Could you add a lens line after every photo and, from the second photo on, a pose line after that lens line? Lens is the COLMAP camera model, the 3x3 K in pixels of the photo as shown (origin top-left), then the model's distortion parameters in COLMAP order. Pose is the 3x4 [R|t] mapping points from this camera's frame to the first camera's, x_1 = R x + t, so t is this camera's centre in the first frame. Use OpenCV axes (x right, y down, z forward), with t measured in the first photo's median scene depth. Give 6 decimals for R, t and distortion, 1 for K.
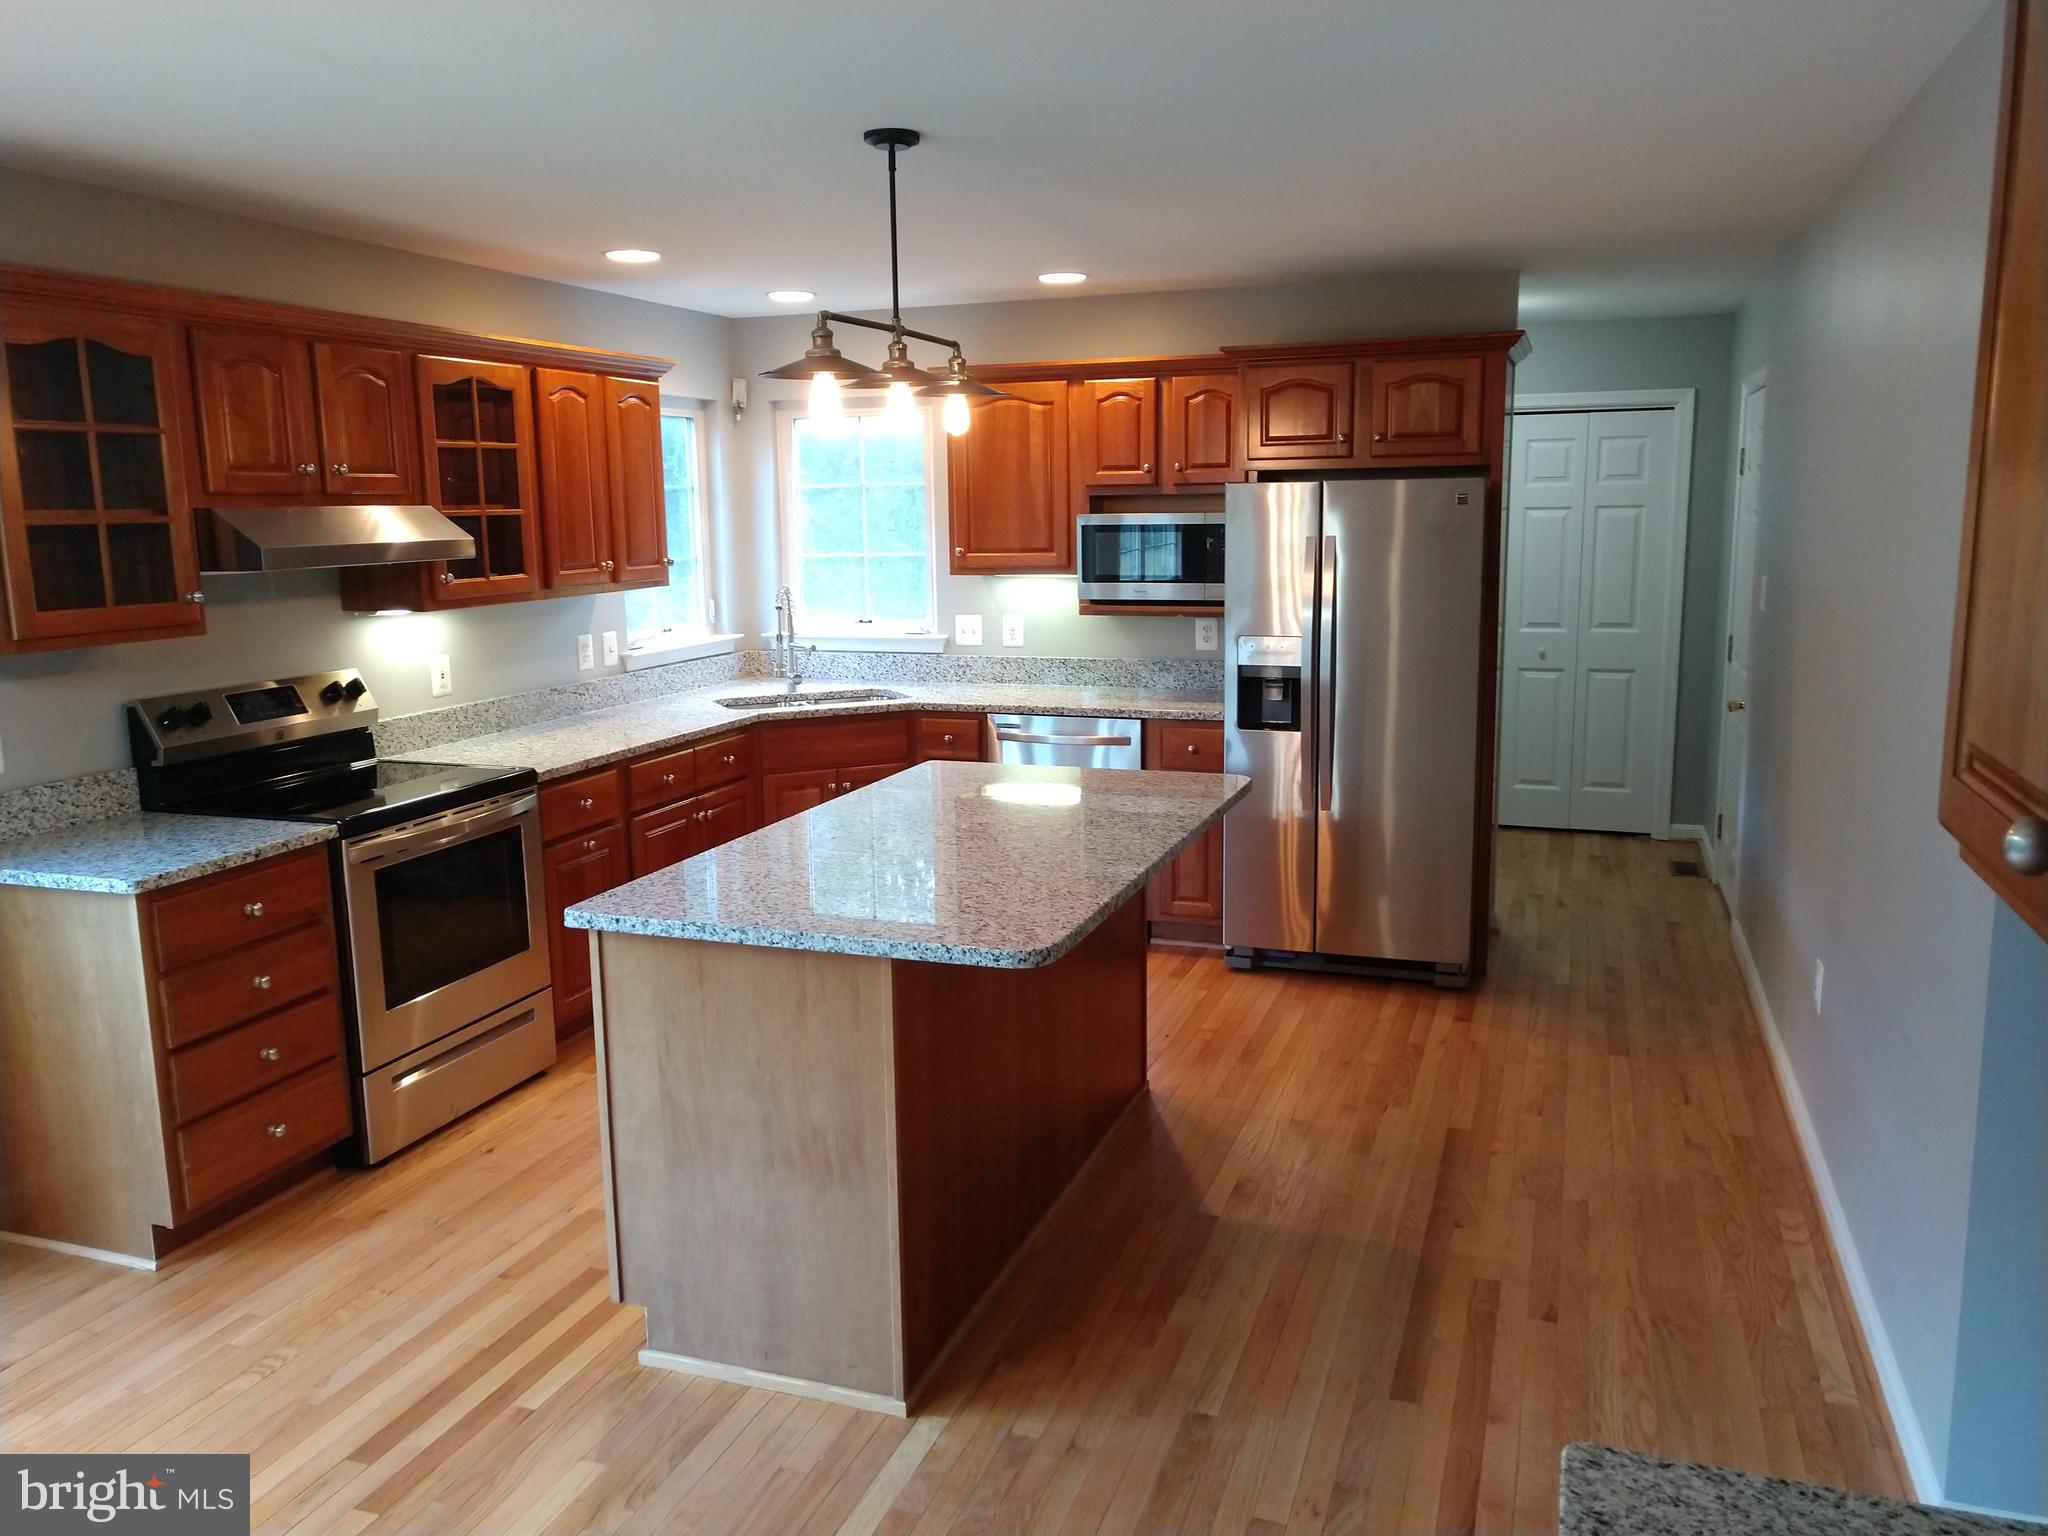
lens RADIAL K [[1566.0, 0, 1014.0], [0, 1566.0, 760.3], [0, 0, 1]] dist [0.021497, 0.009605]
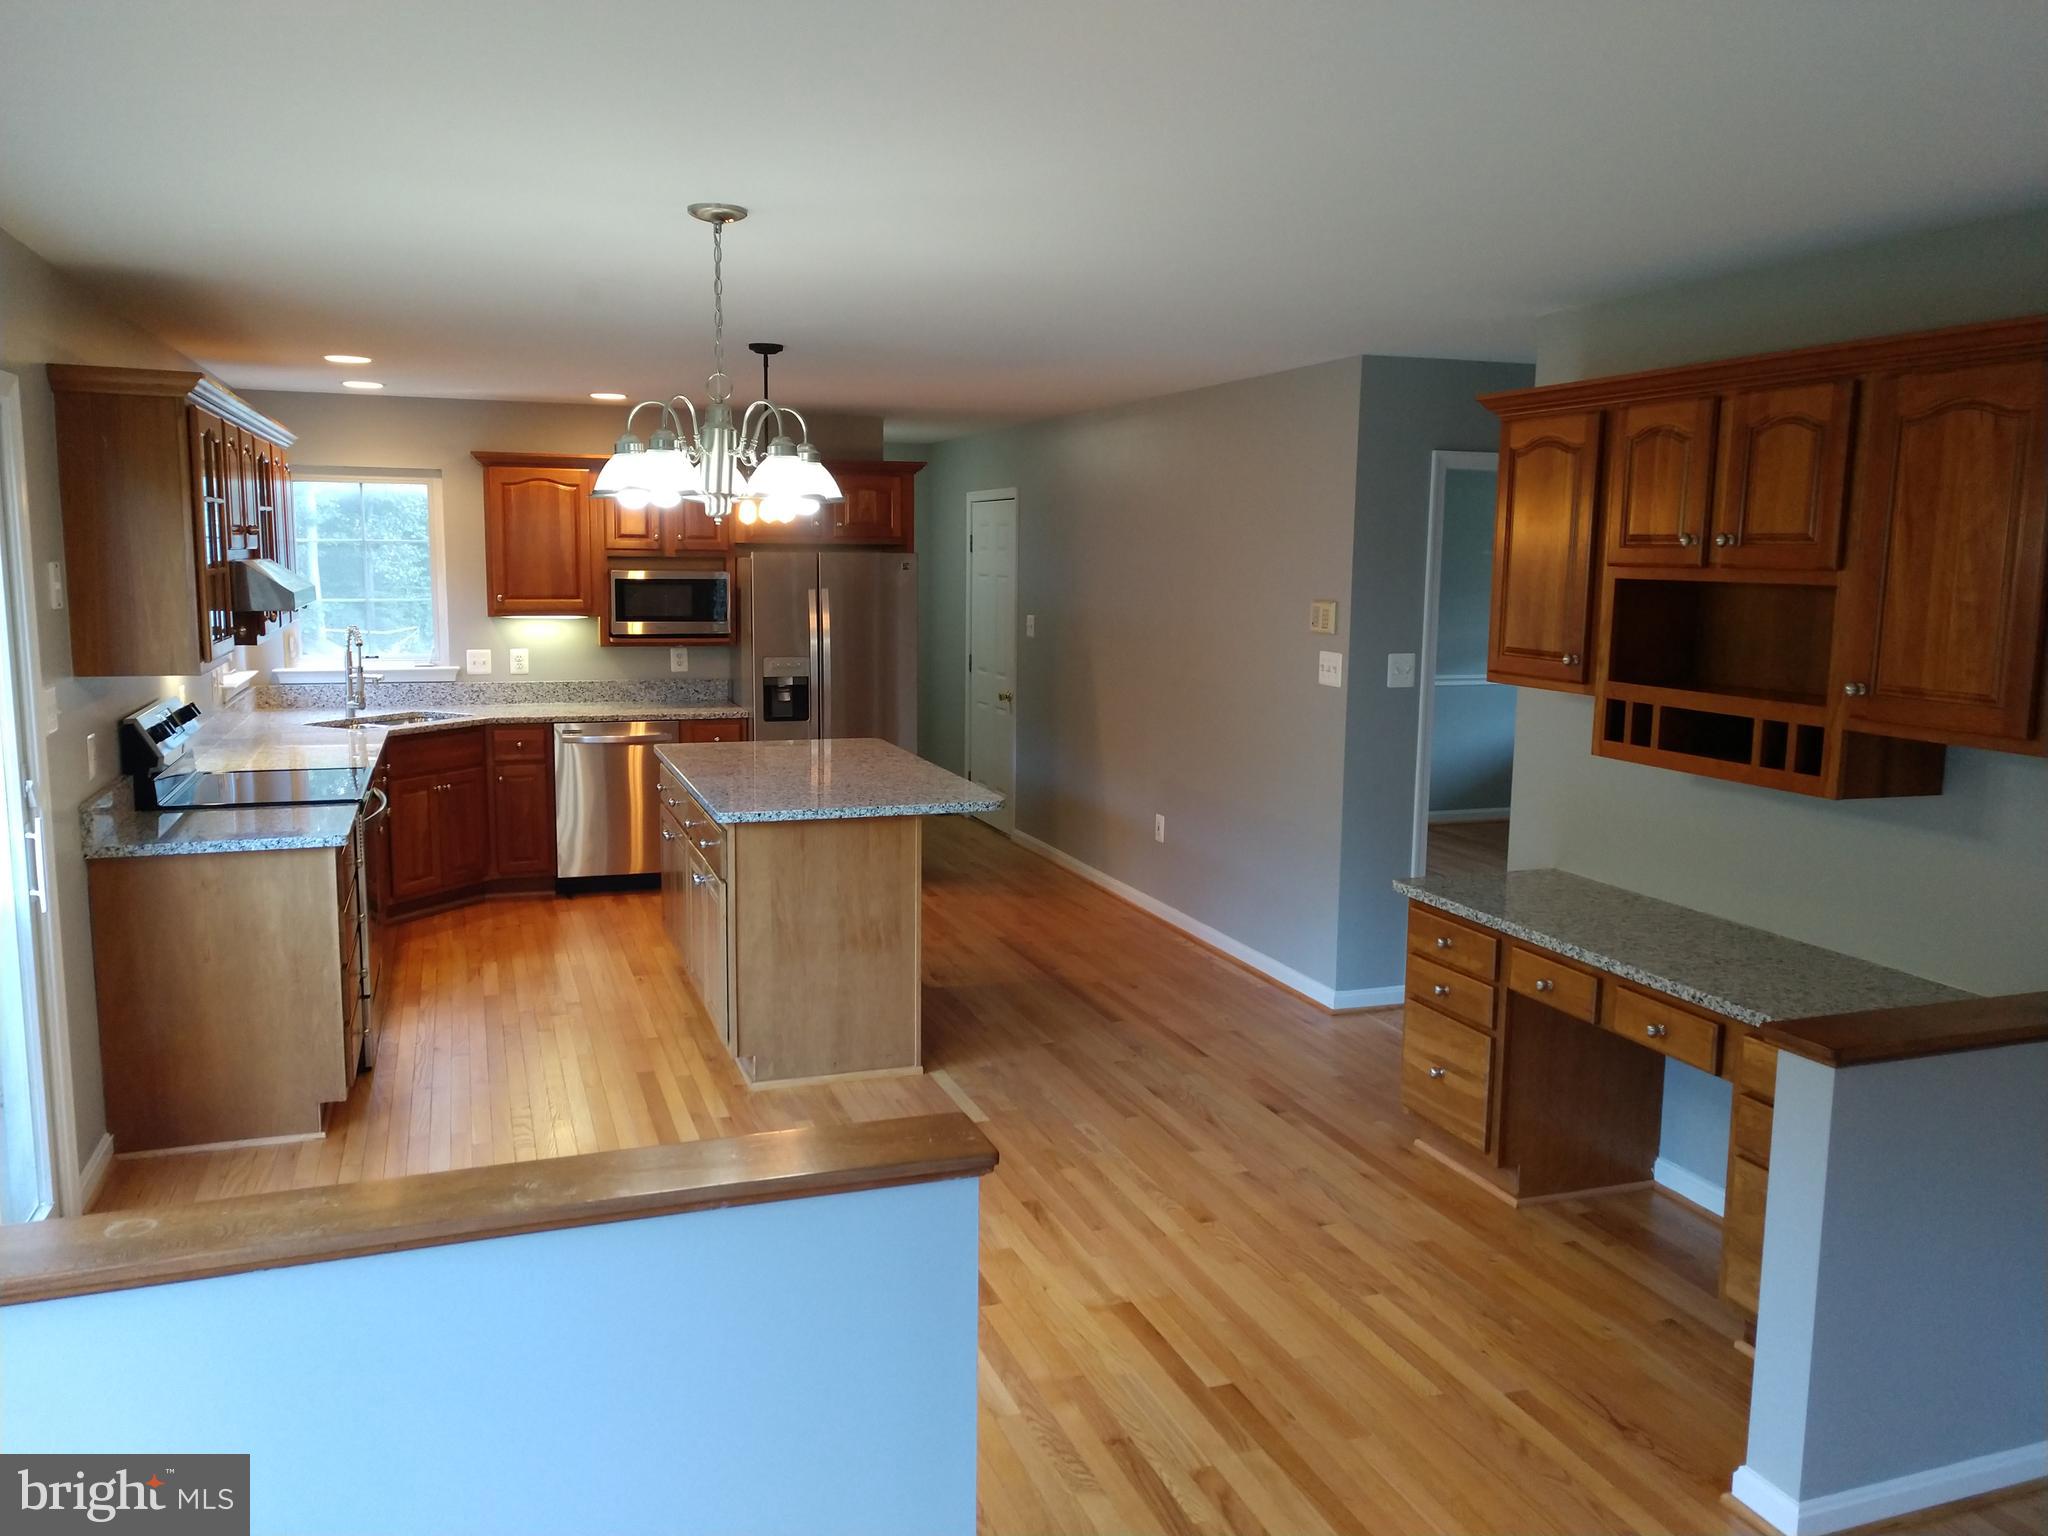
lens RADIAL K [[1566.0, 0, 1013.8], [0, 1566.0, 765.3], [0, 0, 1]] dist [0.021497, 0.009605]
pose [[0.774071, -0.063506, 0.629906, -0.628544], [0.081082, 0.996707, 0.000848, 0.039763], [-0.627886, 0.050418, 0.776671, -0.278485]]
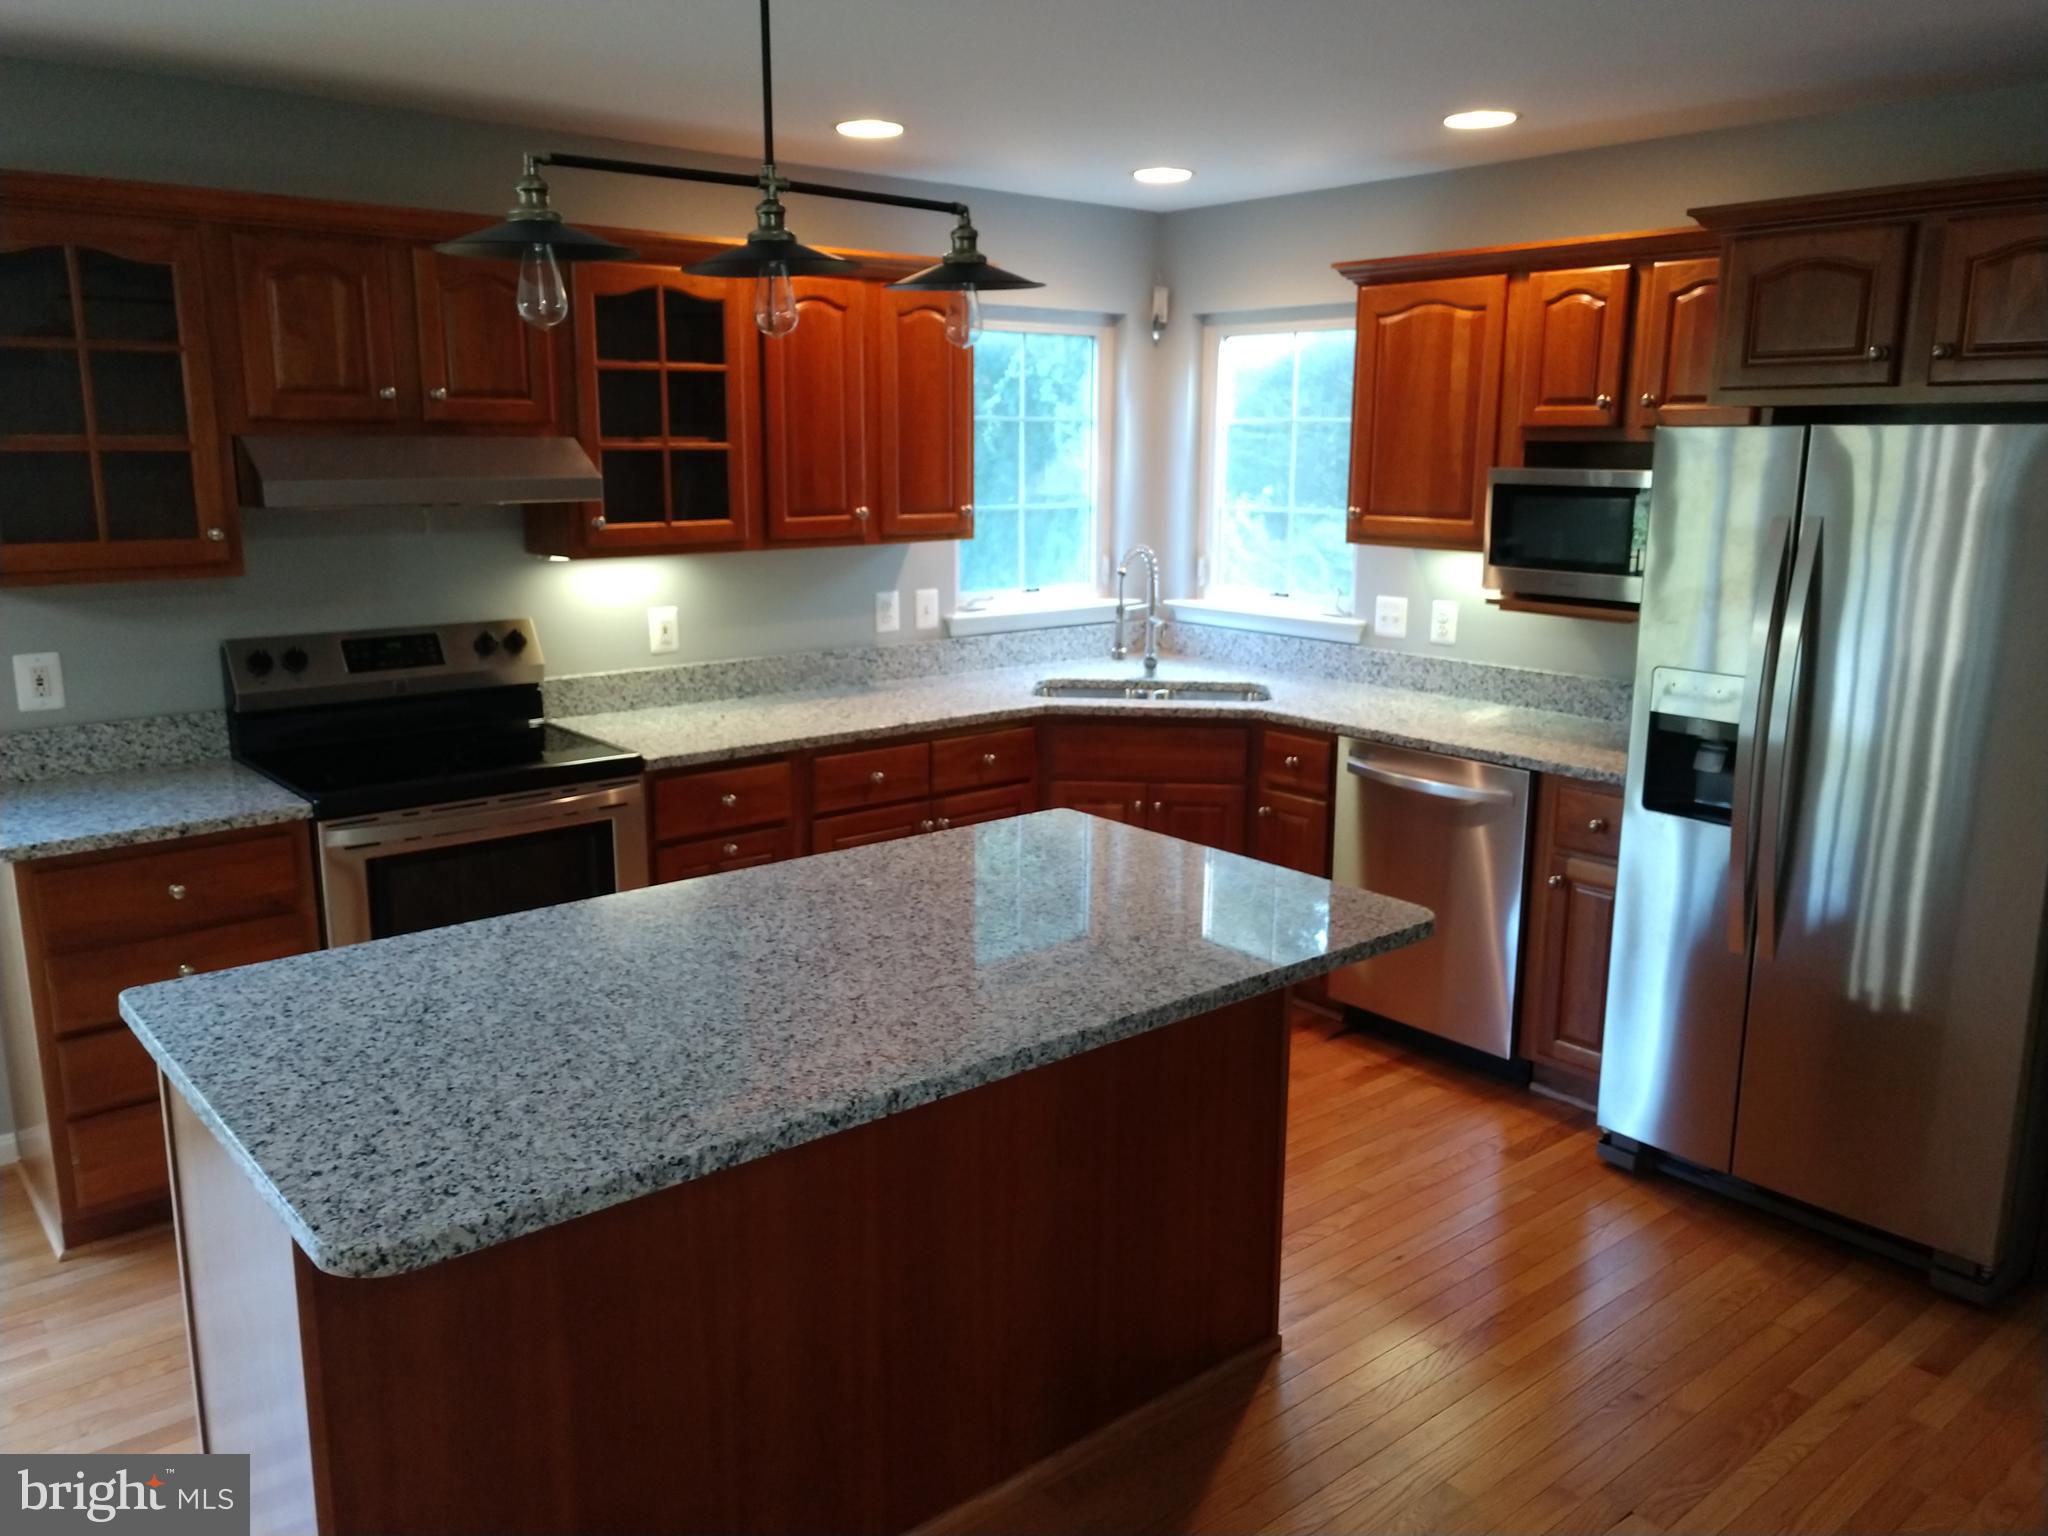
lens RADIAL K [[1566.0, 0, 1025.4], [0, 1566.0, 761.8], [0, 0, 1]] dist [0.021497, 0.009605]
pose [[0.863165, 0.122515, -0.489834, 0.256264], [-0.101099, 0.992406, 0.070063, -0.063367], [0.494698, -0.010954, 0.868996, 0.331483]]
